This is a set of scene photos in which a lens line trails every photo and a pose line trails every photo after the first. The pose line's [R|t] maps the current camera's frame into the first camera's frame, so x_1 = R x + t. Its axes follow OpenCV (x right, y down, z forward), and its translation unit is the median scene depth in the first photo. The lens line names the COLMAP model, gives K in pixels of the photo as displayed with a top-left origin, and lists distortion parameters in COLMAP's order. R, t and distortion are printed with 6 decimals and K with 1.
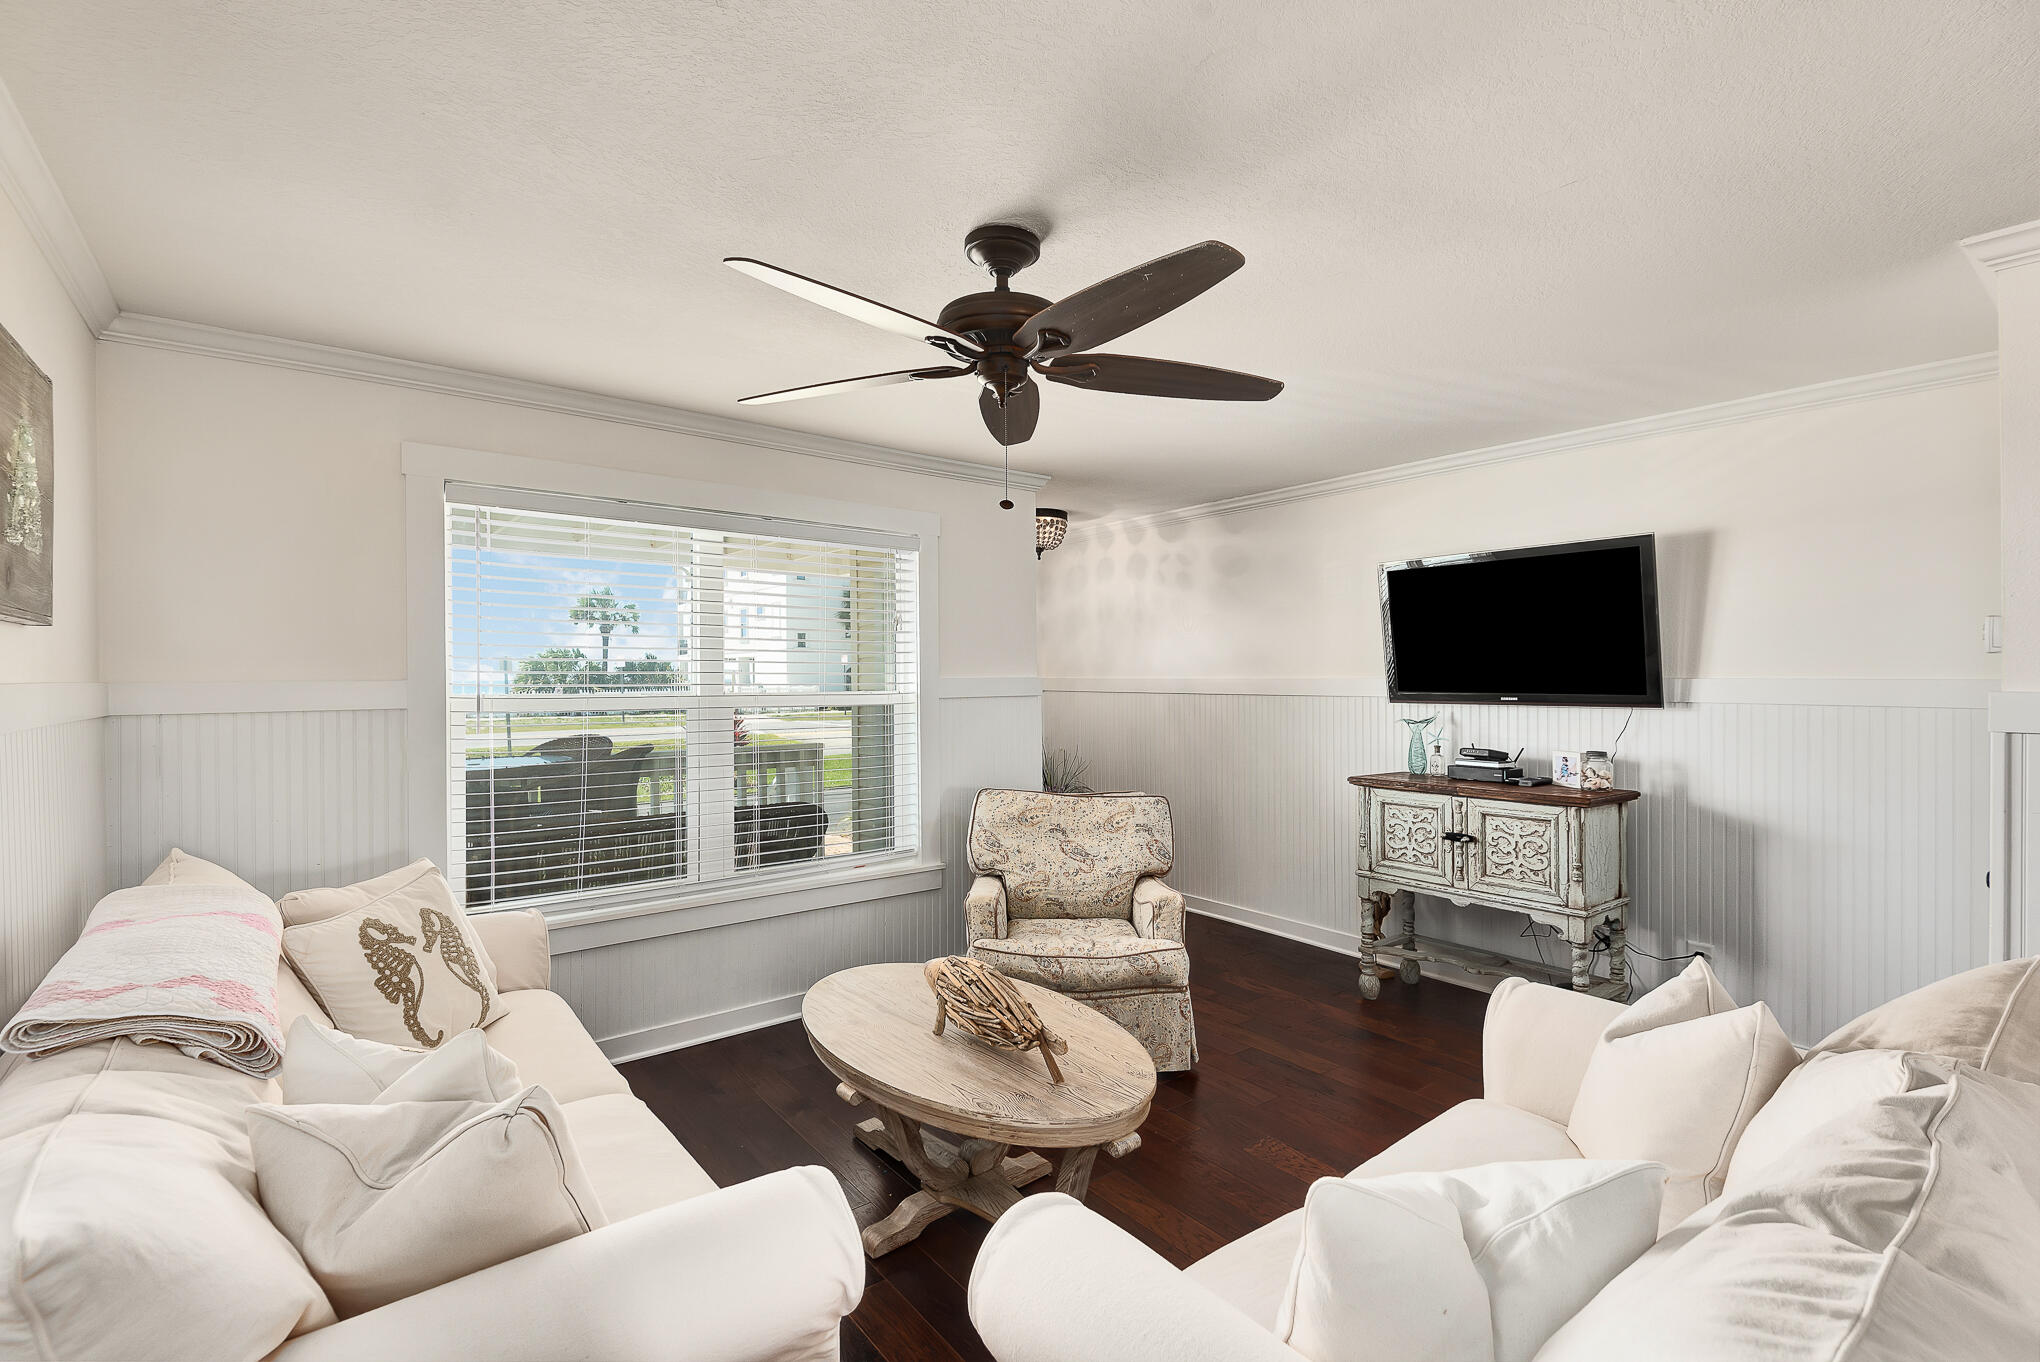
lens RADIAL K [[909.8, 0, 1020.0], [0, 909.8, 681.0], [0, 0, 1]] dist [0.032398, -0.022160]
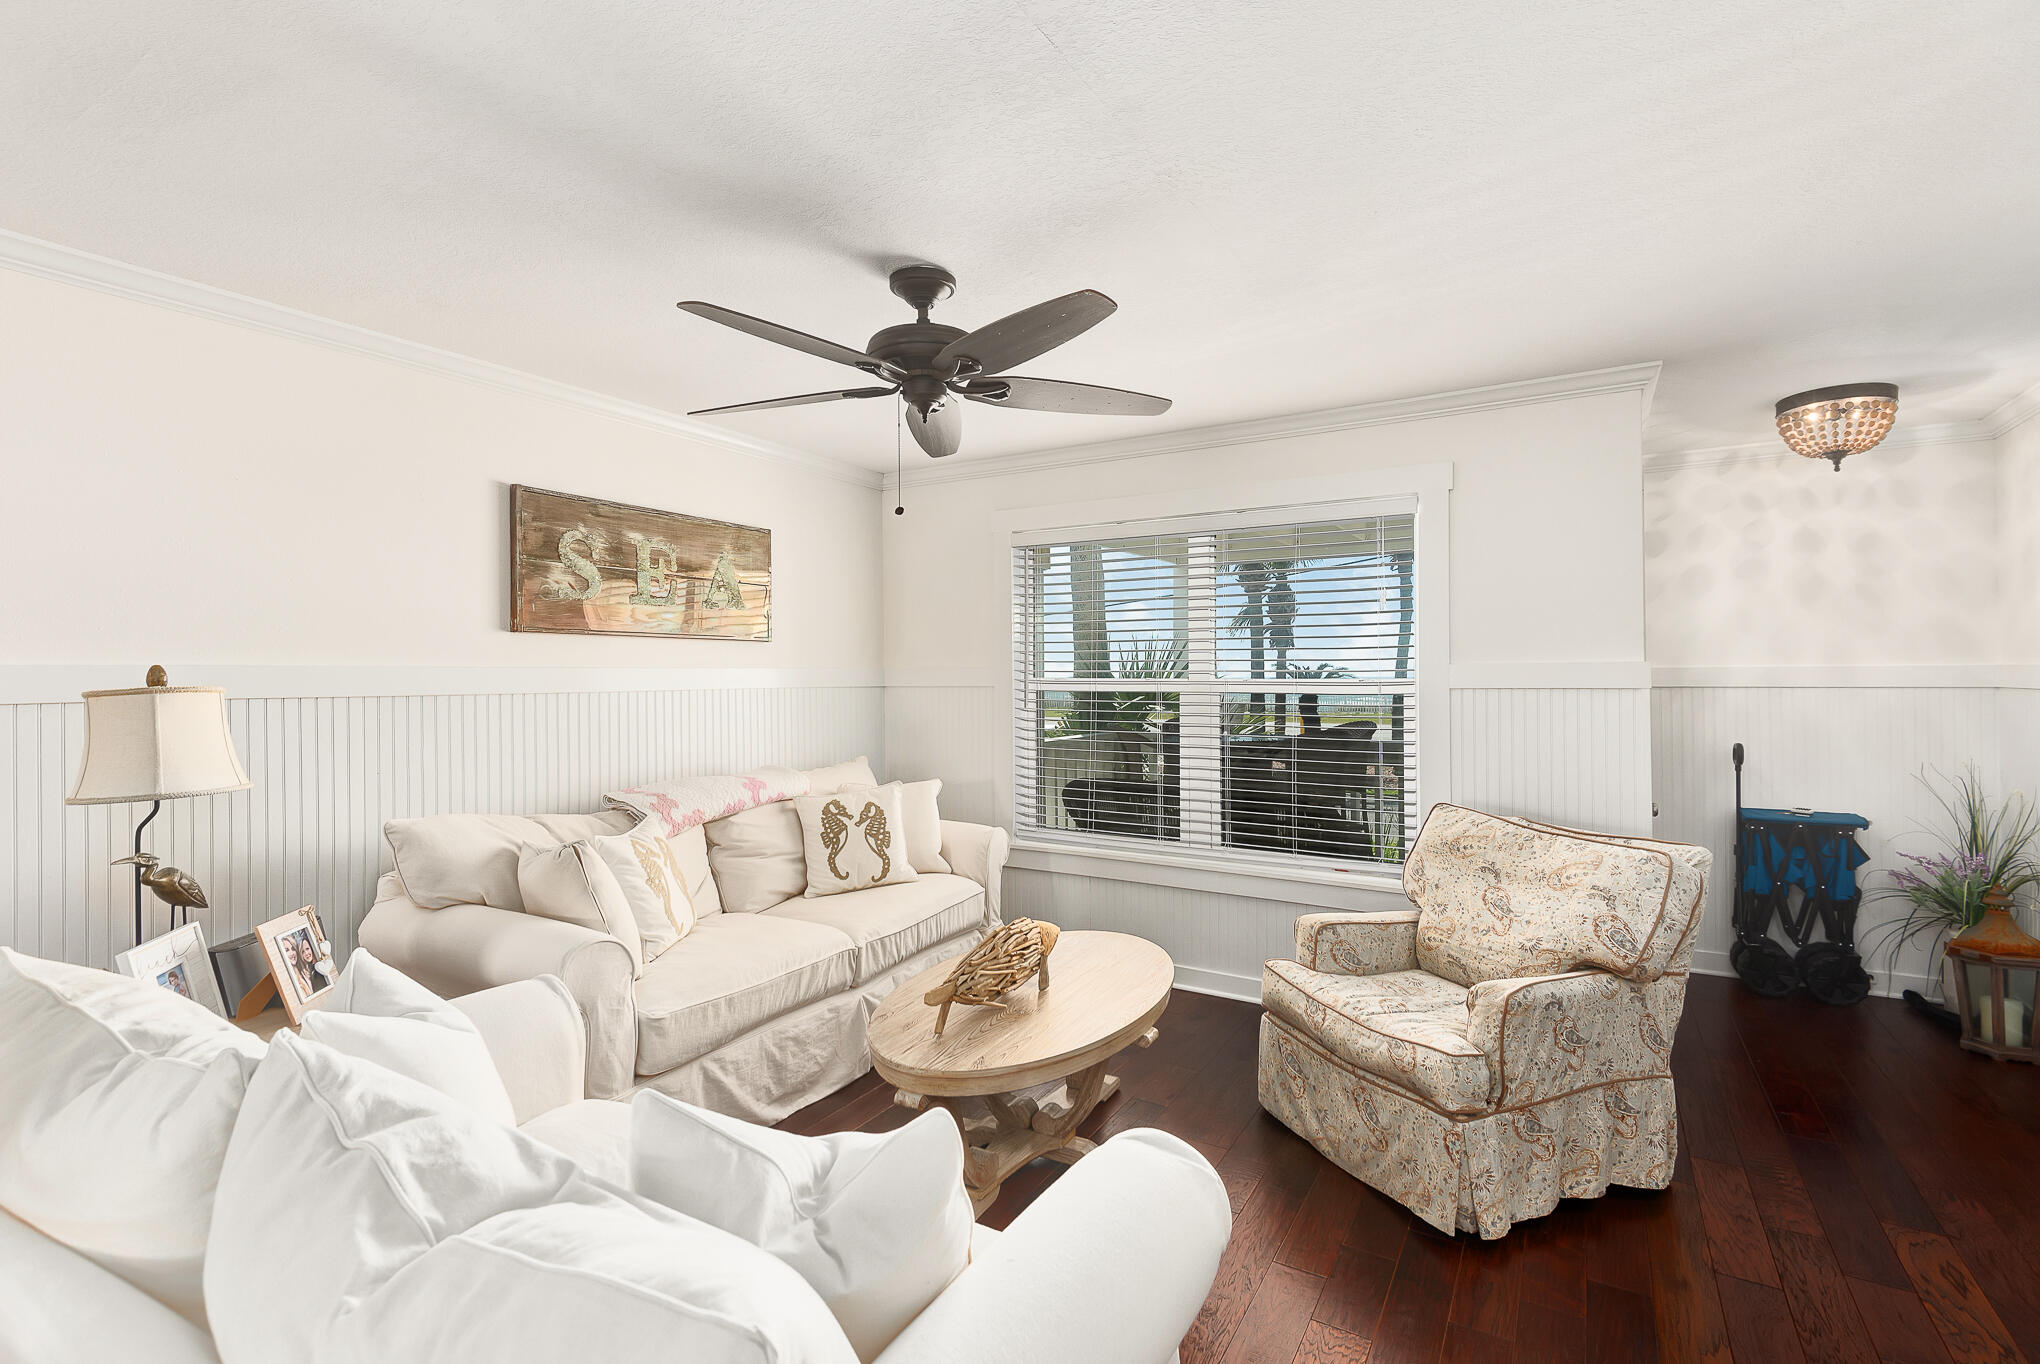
lens RADIAL K [[928.9, 0, 1030.6], [0, 928.9, 671.9], [0, 0, 1]] dist [0.000790, -0.023682]
pose [[0.357102, -0.000098, -0.934065, 0.713199], [-0.003526, 0.999993, -0.001453, 0.008312], [0.934059, 0.003812, 0.357099, 0.460046]]
